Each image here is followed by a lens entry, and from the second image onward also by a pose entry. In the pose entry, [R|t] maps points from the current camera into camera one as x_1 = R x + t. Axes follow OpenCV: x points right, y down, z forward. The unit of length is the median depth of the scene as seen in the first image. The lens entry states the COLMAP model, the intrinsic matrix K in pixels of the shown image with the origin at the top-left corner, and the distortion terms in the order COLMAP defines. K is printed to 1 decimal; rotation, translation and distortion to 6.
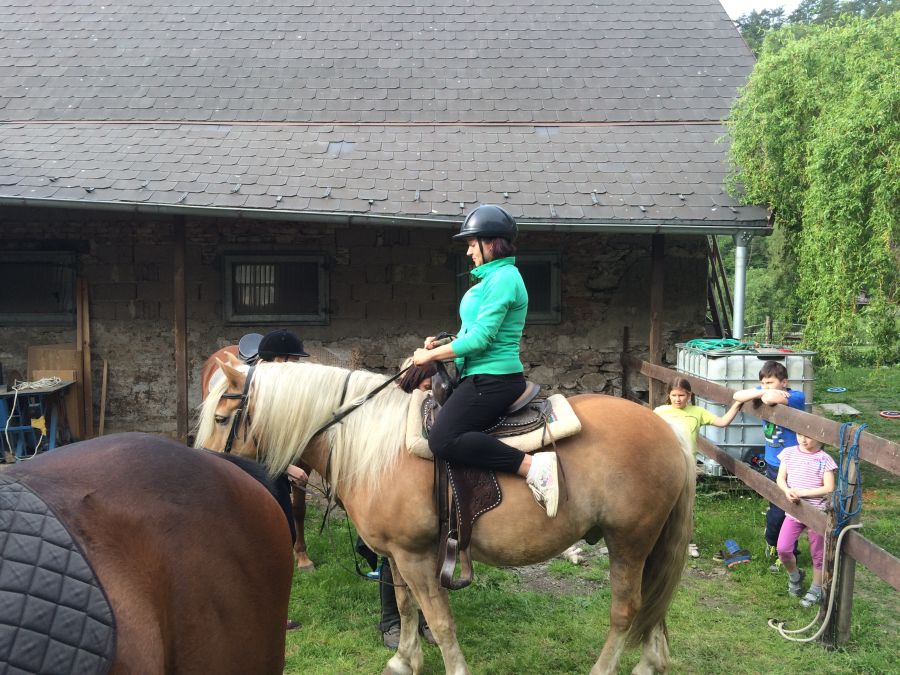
lens RADIAL K [[766.0, 0, 455.8], [0, 766.0, 345.5], [0, 0, 1]] dist [0.092129, -0.148849]
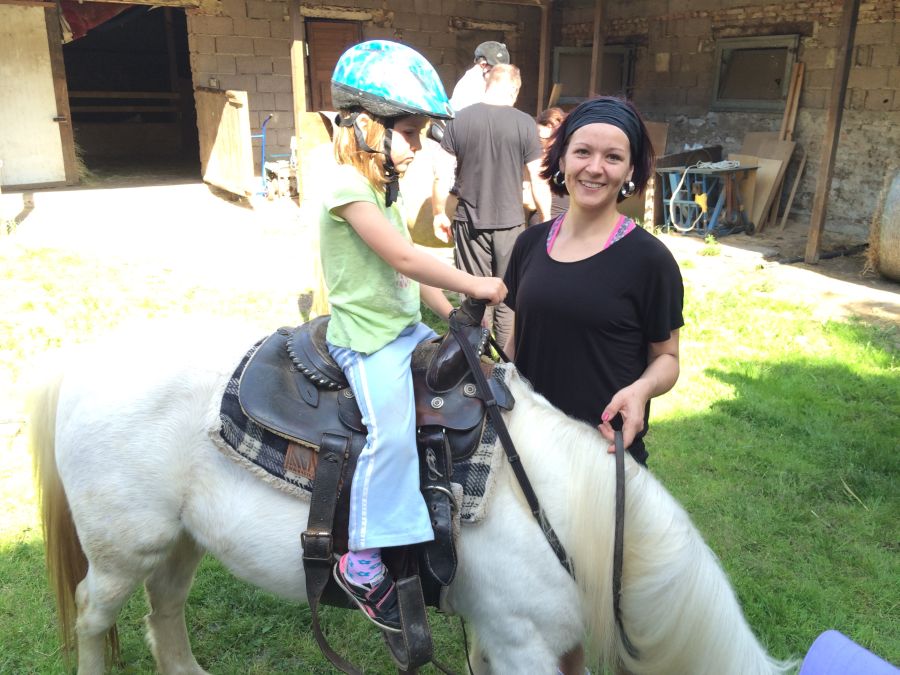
lens RADIAL K [[766.0, 0, 454.2], [0, 766.0, 340.0], [0, 0, 1]] dist [0.092129, -0.148849]
pose [[0.455248, 0.283568, -0.844001, 0.245156], [-0.081027, 0.957189, 0.277892, 0.010349], [0.886670, -0.058123, 0.458735, 0.142087]]
